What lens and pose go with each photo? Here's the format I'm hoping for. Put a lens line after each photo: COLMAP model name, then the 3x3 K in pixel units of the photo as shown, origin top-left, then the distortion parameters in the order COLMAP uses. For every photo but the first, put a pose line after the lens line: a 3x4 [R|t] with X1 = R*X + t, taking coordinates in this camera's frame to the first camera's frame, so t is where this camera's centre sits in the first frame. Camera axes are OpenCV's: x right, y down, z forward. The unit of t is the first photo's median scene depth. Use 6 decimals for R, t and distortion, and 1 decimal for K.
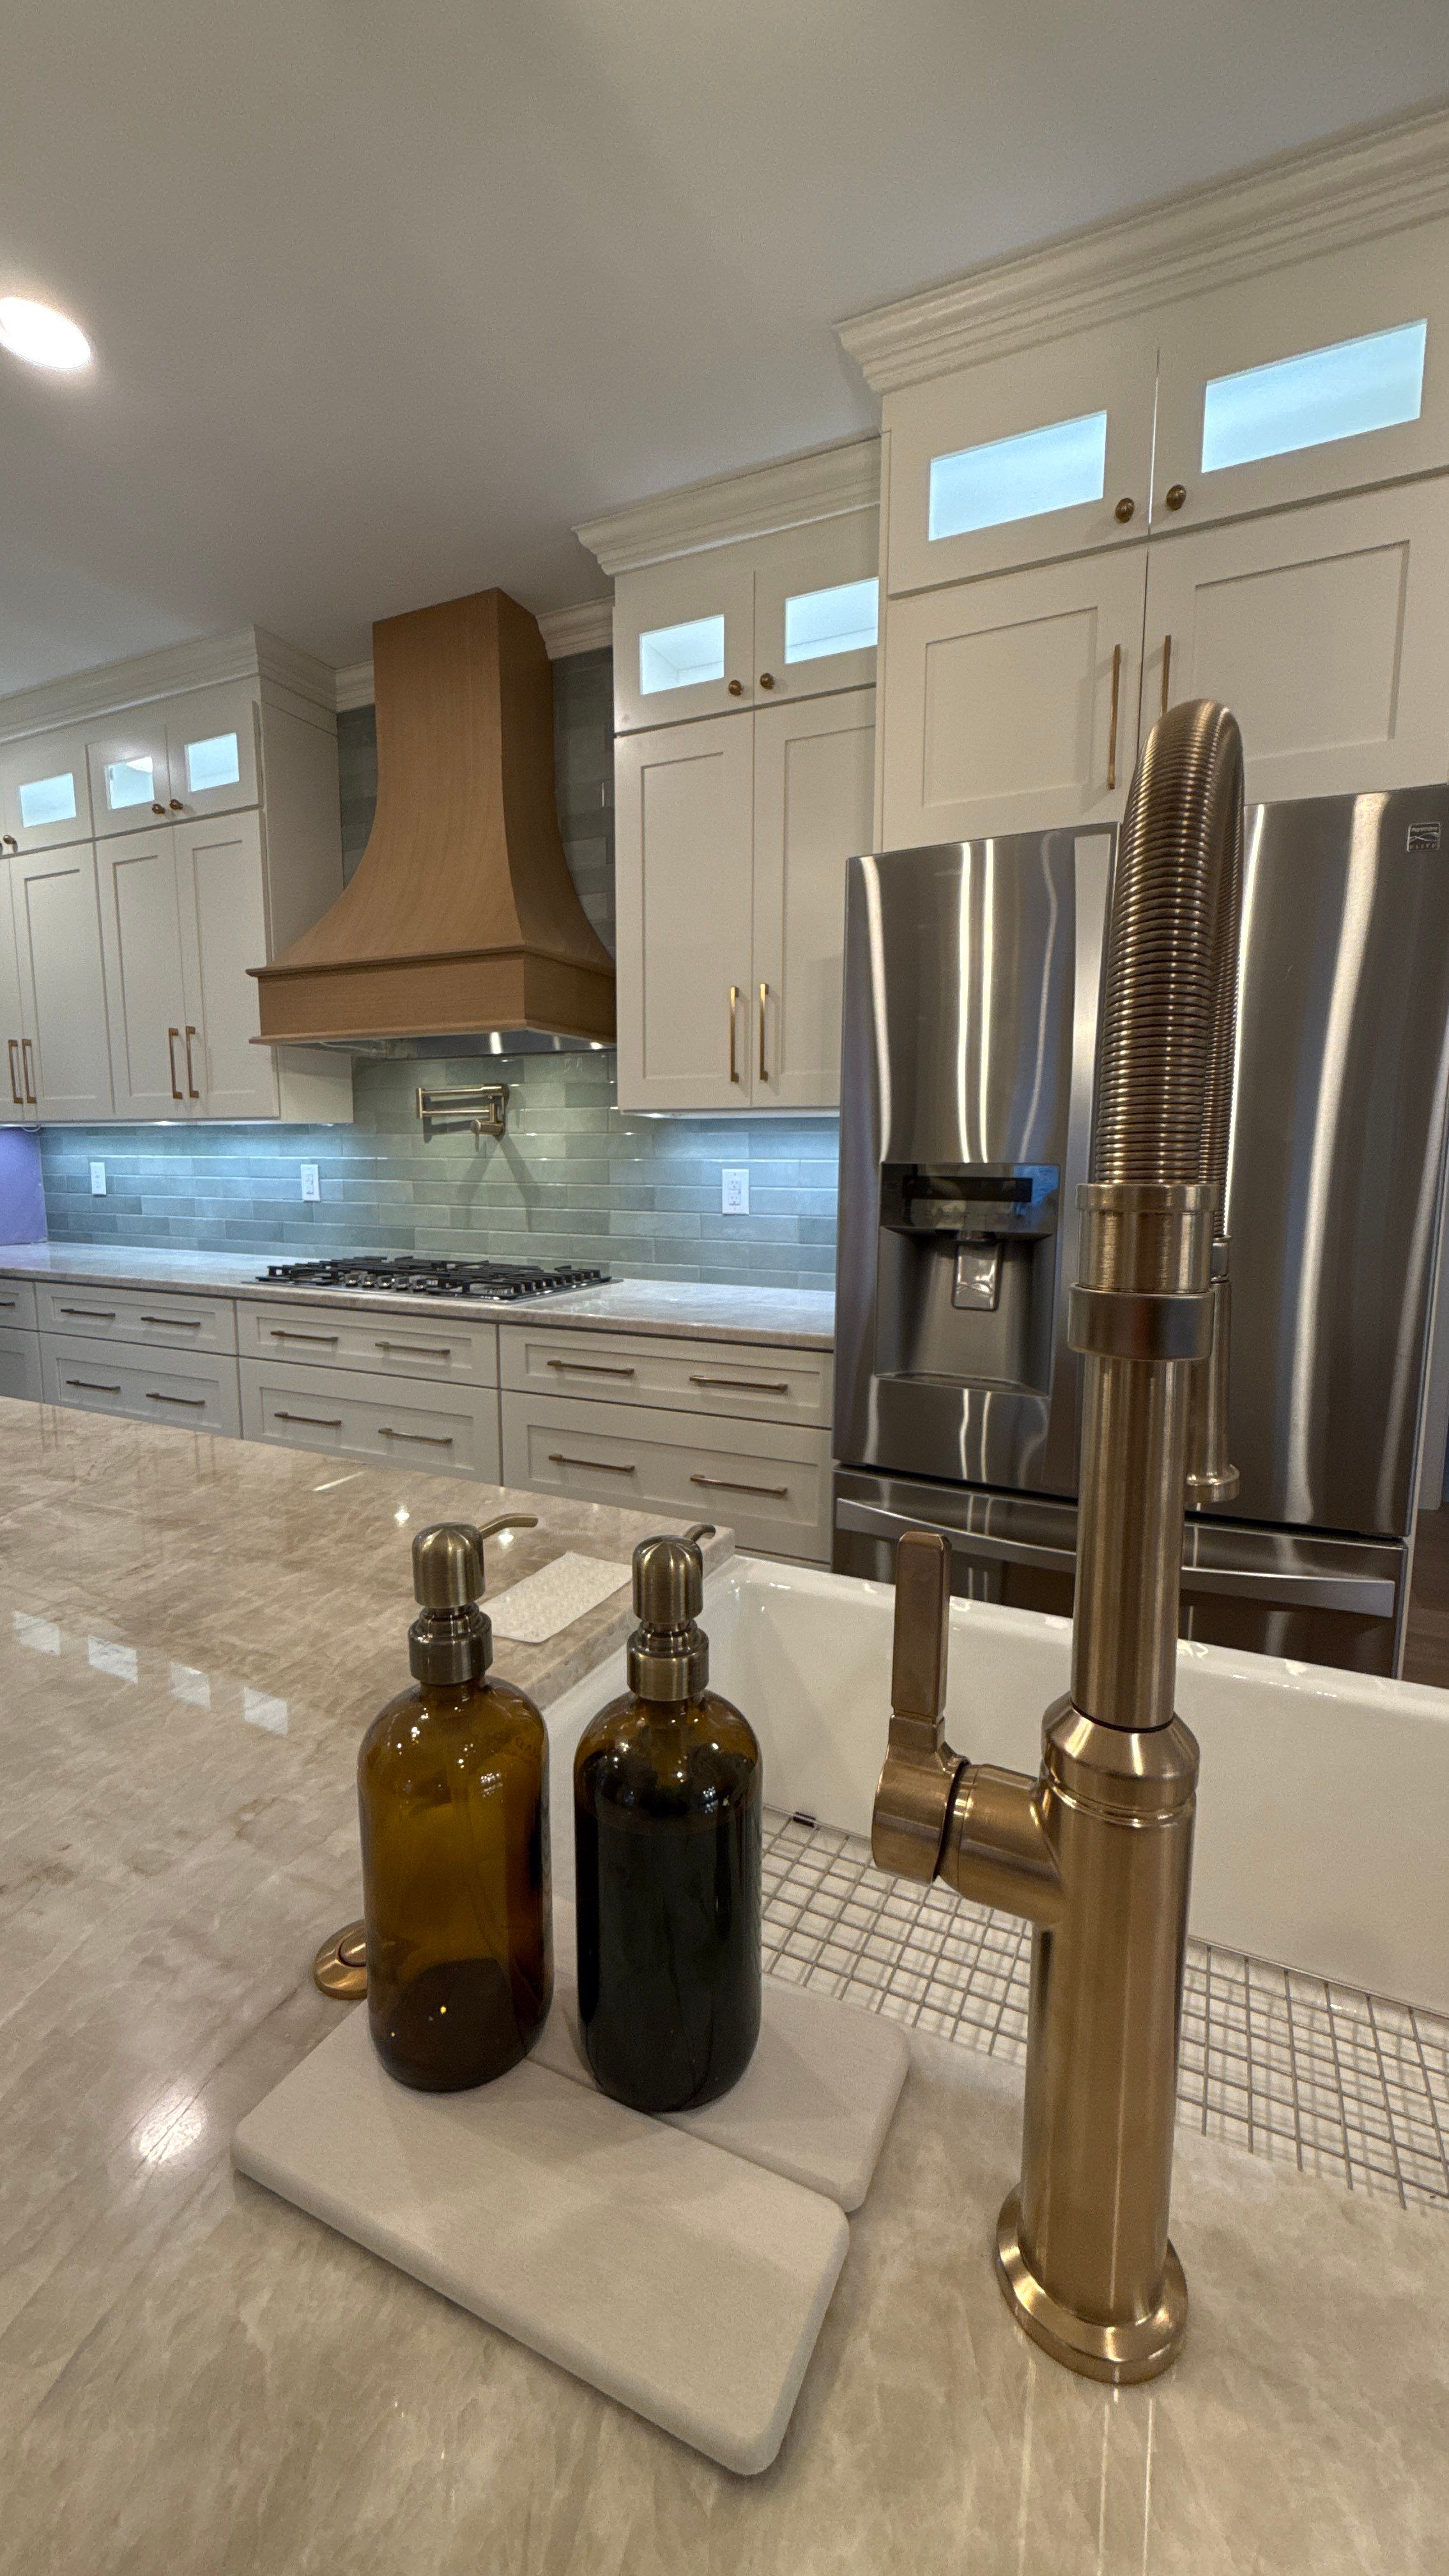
lens RADIAL K [[1023.3, 0, 725.1], [0, 1023.3, 1291.4], [0, 0, 1]] dist [-0.000631, 0.000582]
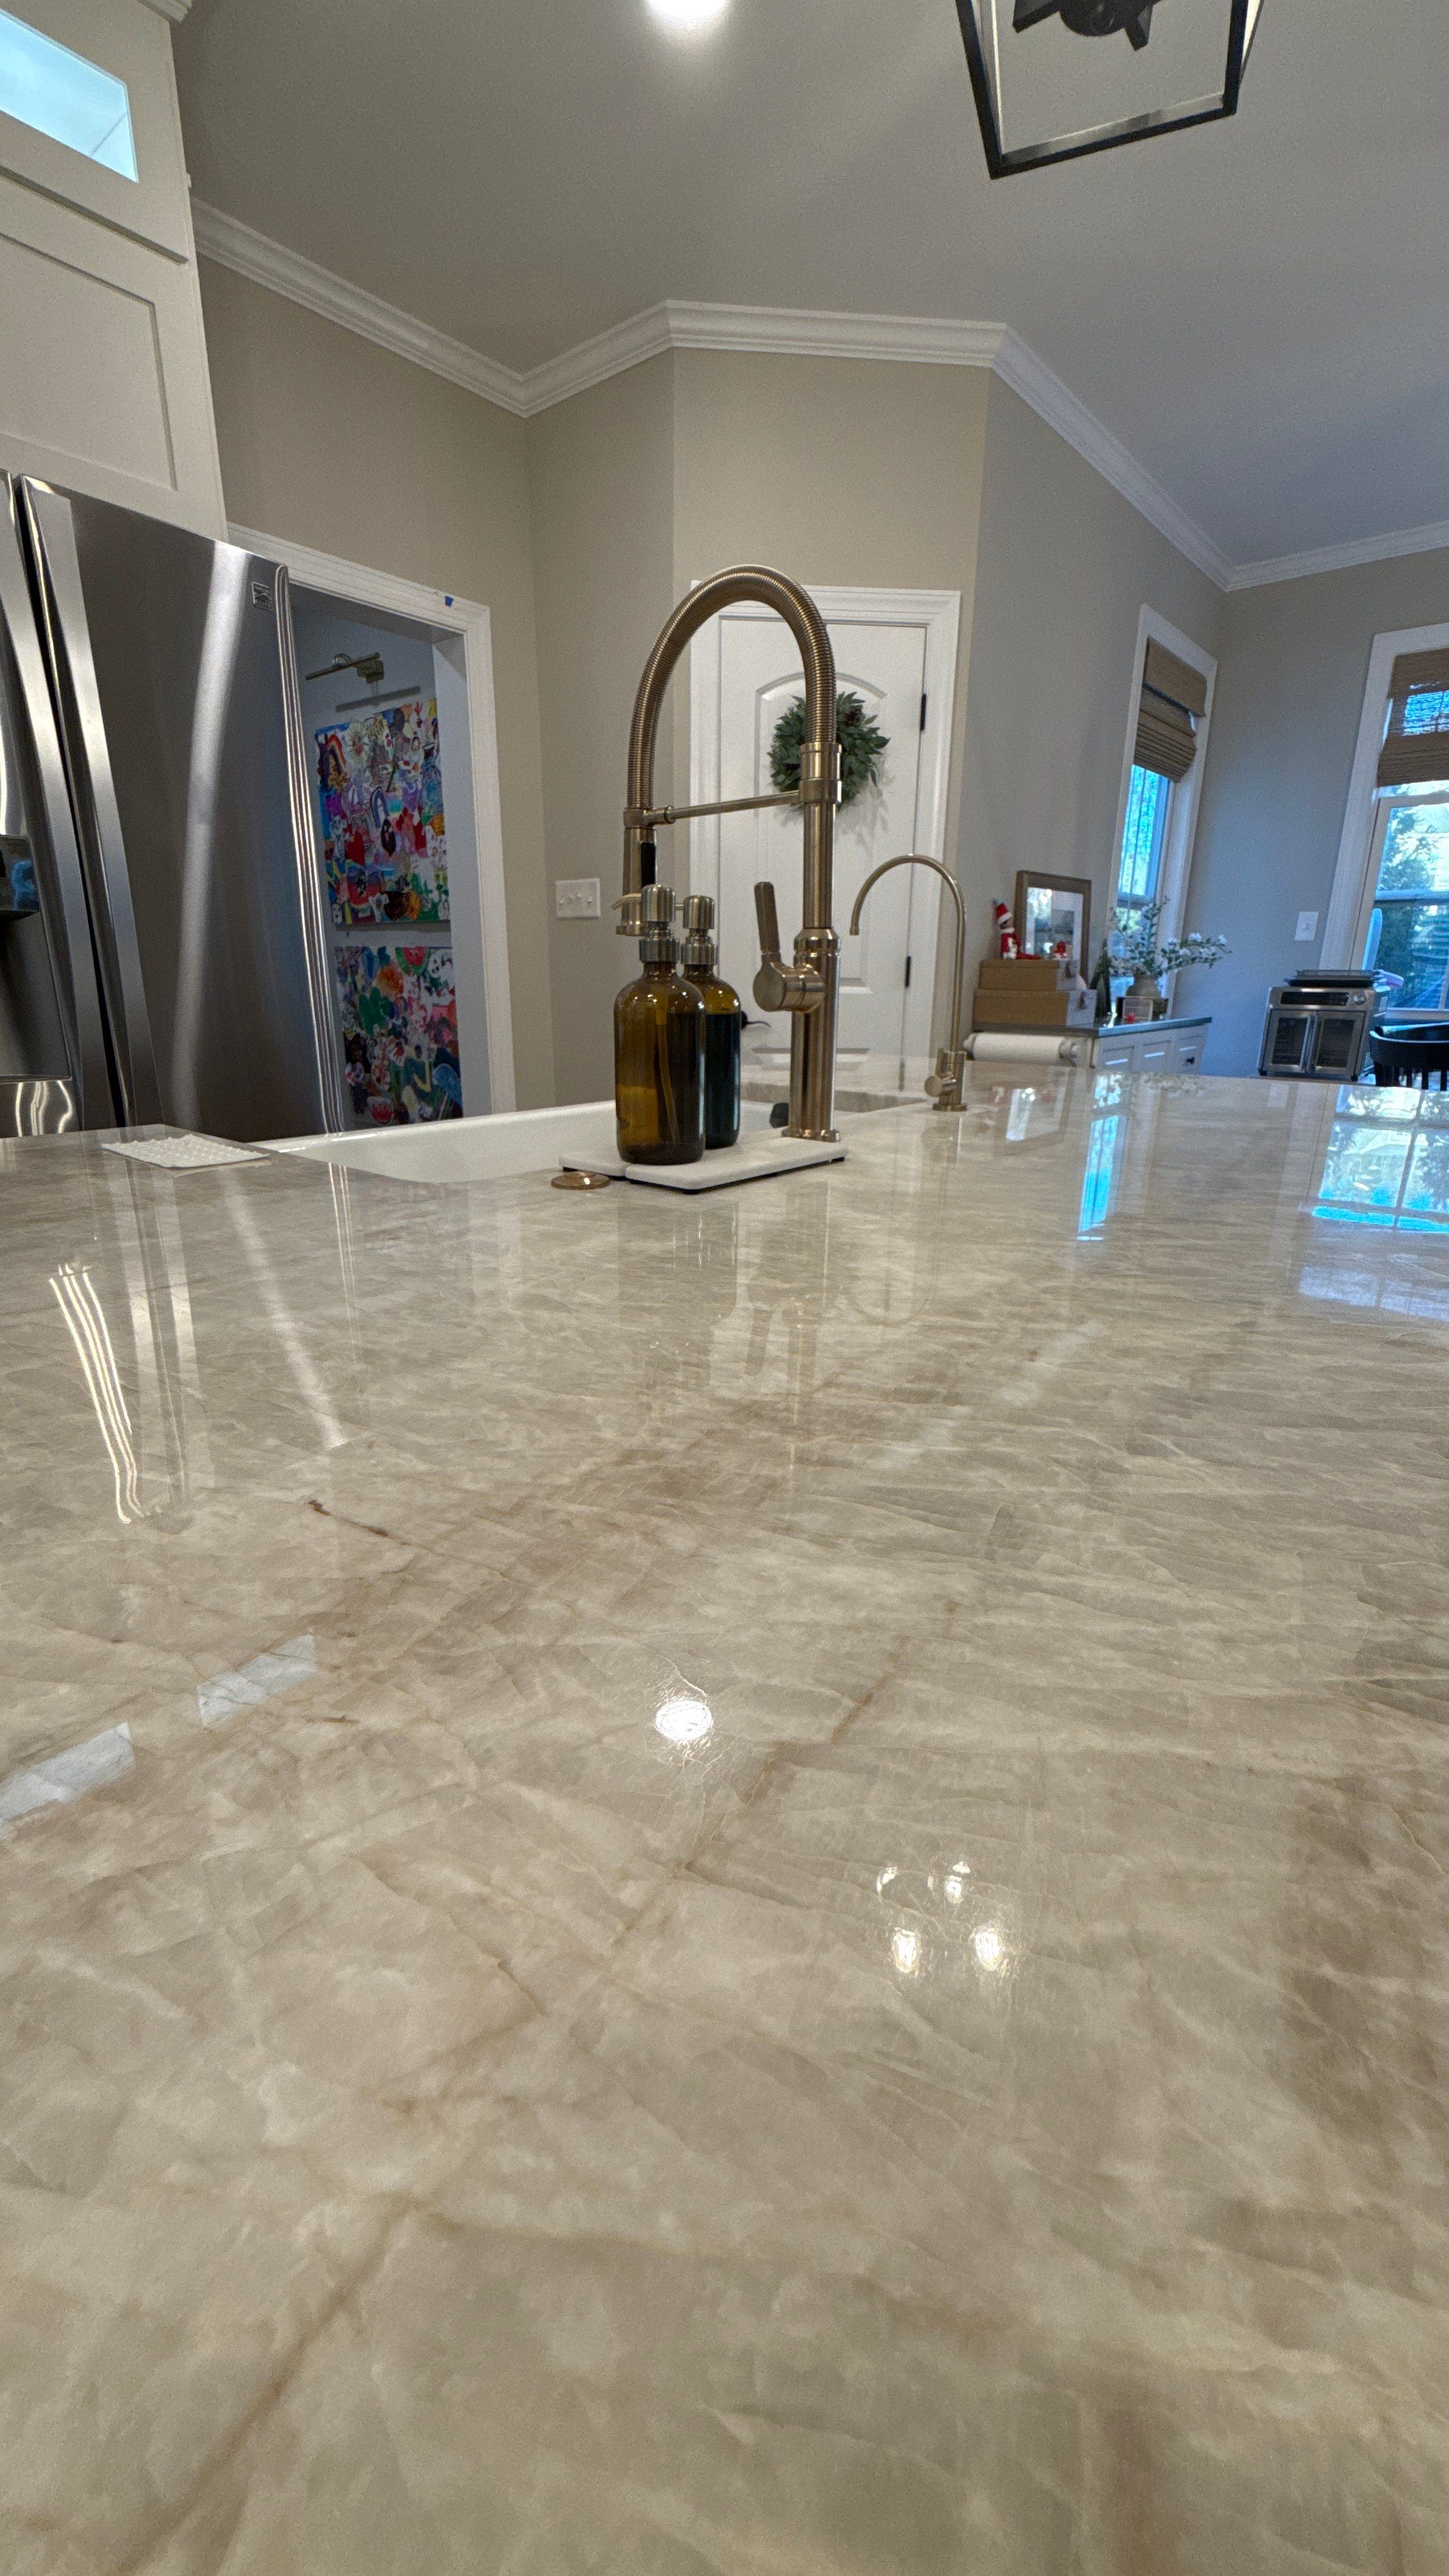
lens RADIAL K [[1023.3, 0, 730.9], [0, 1023.3, 1289.6], [0, 0, 1]] dist [-0.000631, 0.000582]
pose [[0.248309, -0.288058, 0.924860, -0.324680], [0.119158, 0.956594, 0.265950, 0.067018], [-0.961324, 0.044167, 0.271855, 0.049093]]
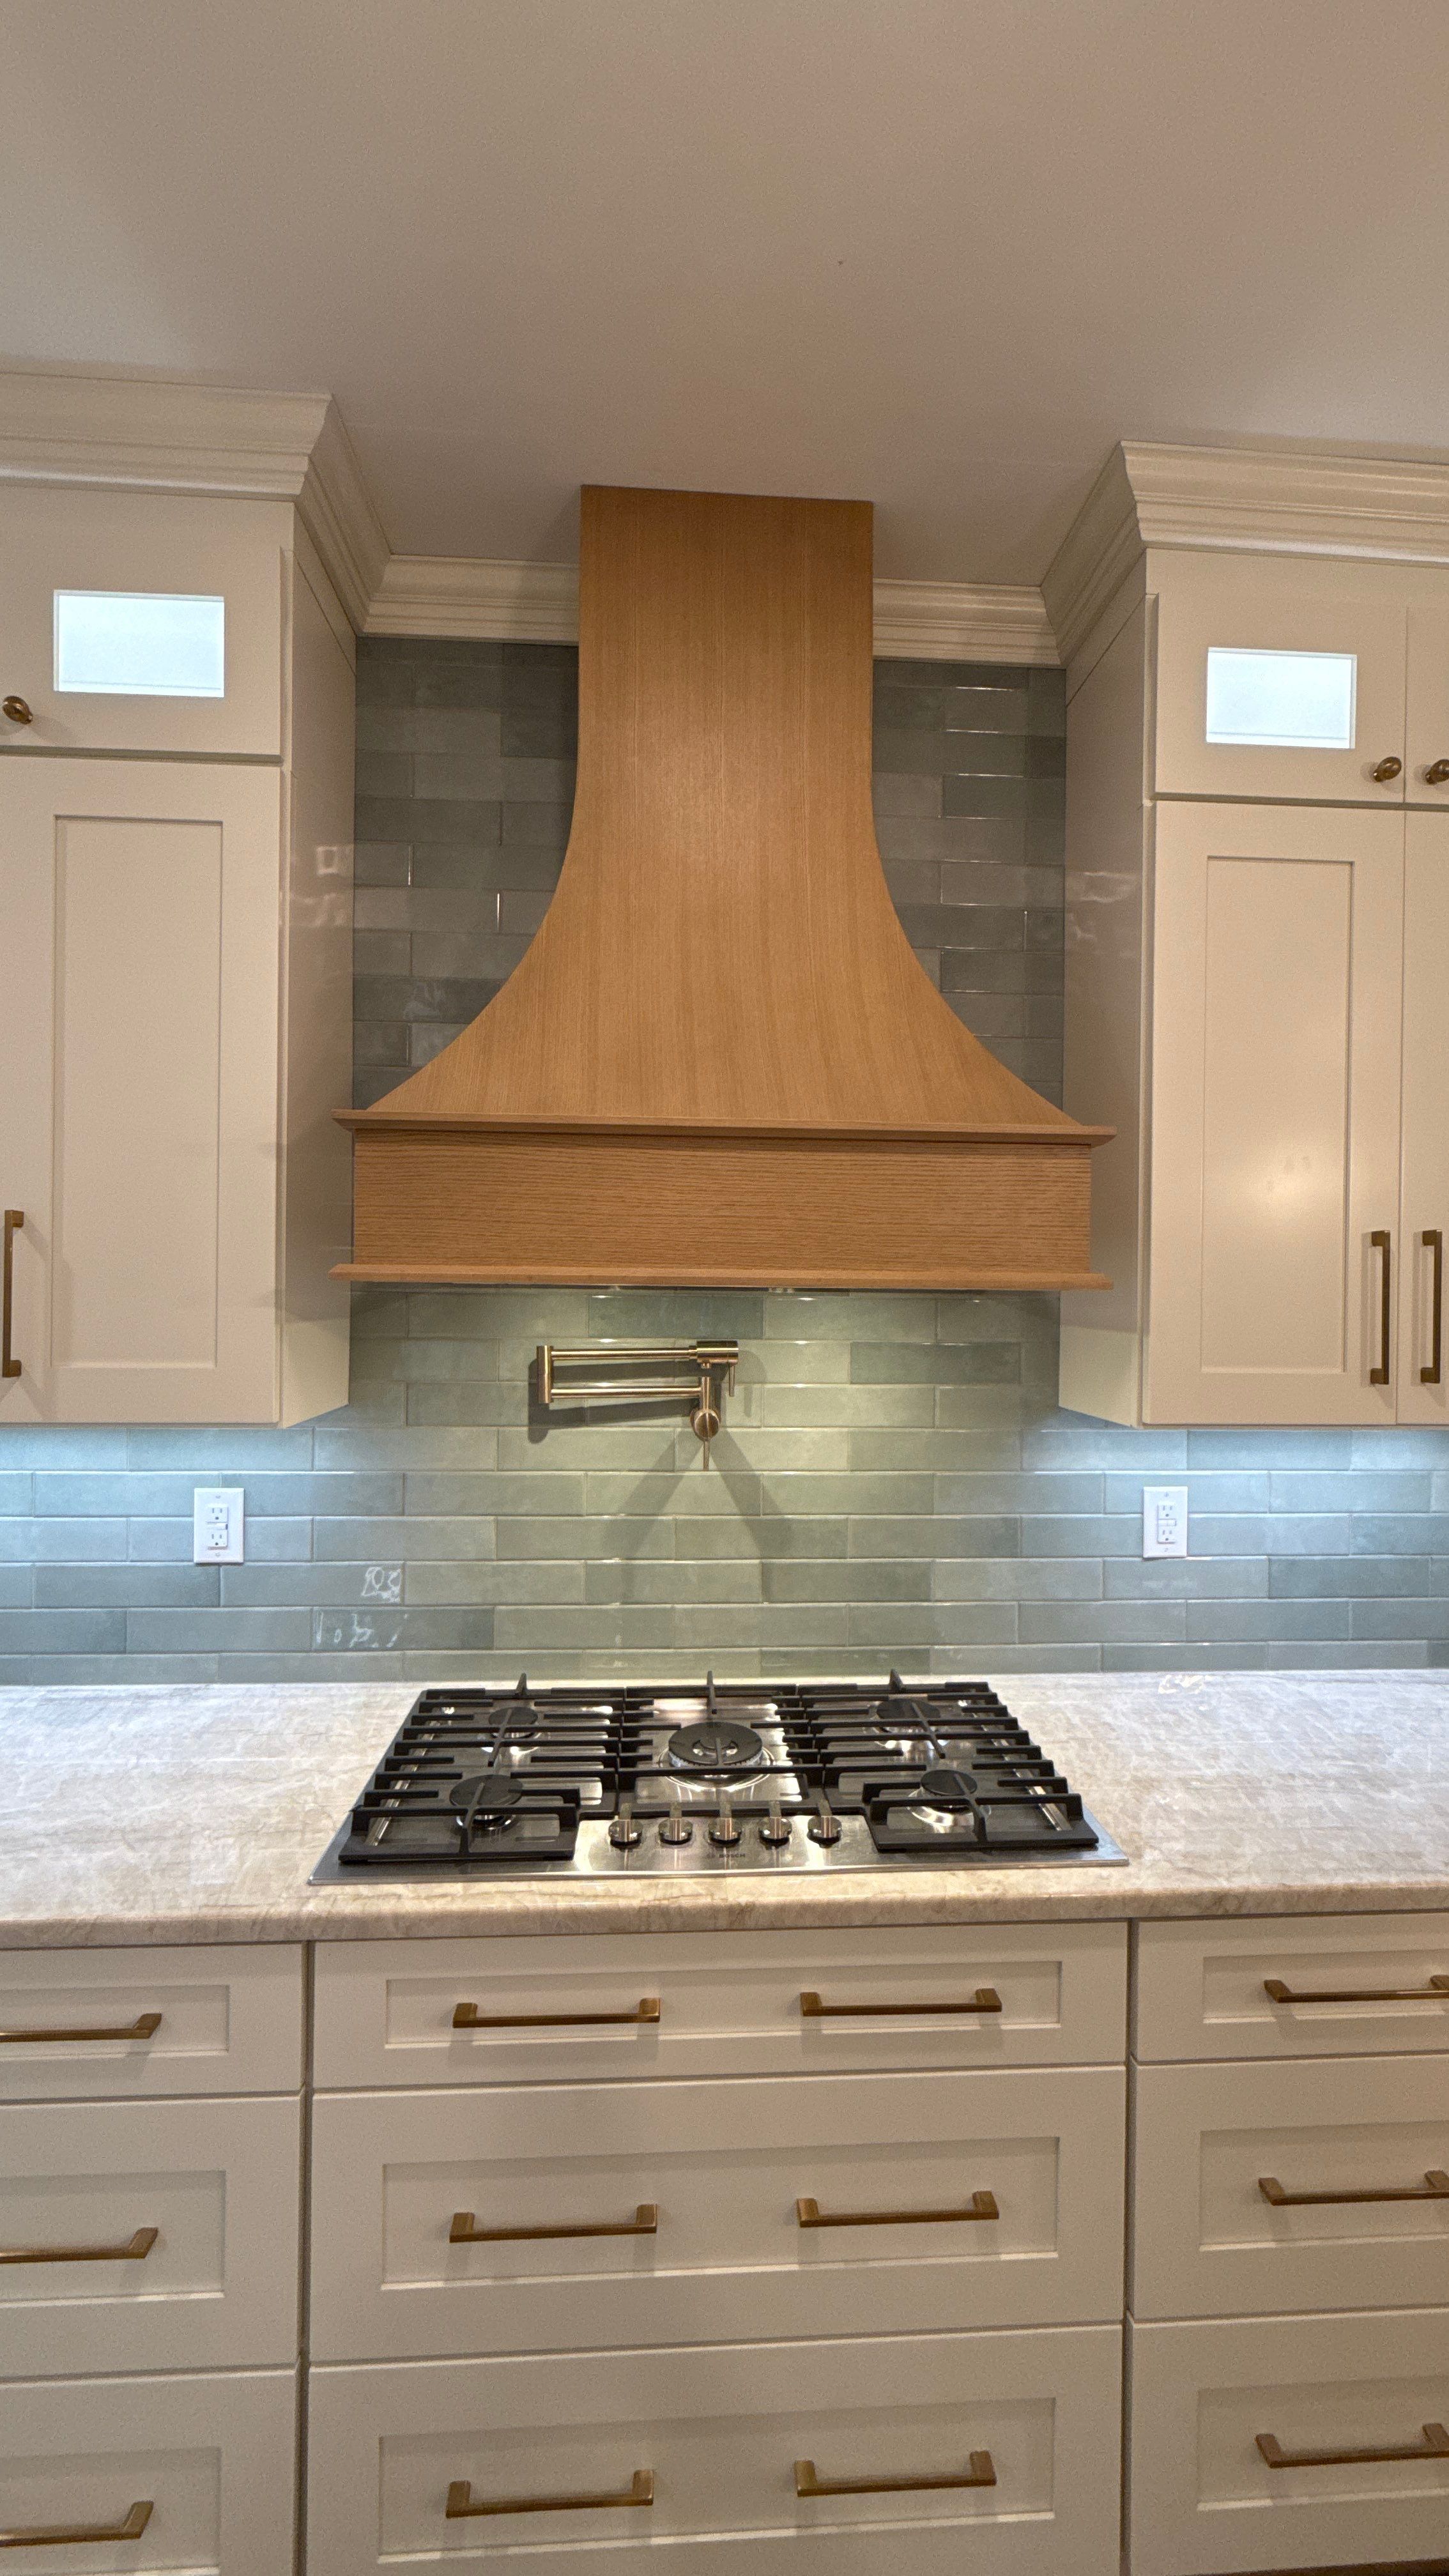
lens RADIAL K [[1023.3, 0, 728.9], [0, 1023.3, 1290.1], [0, 0, 1]] dist [-0.000631, 0.000582]
pose [[0.875707, 0.004080, 0.482826, -0.538977], [0.056345, 0.992269, -0.110577, -0.187853], [-0.479545, 0.124037, 0.868707, 0.572683]]
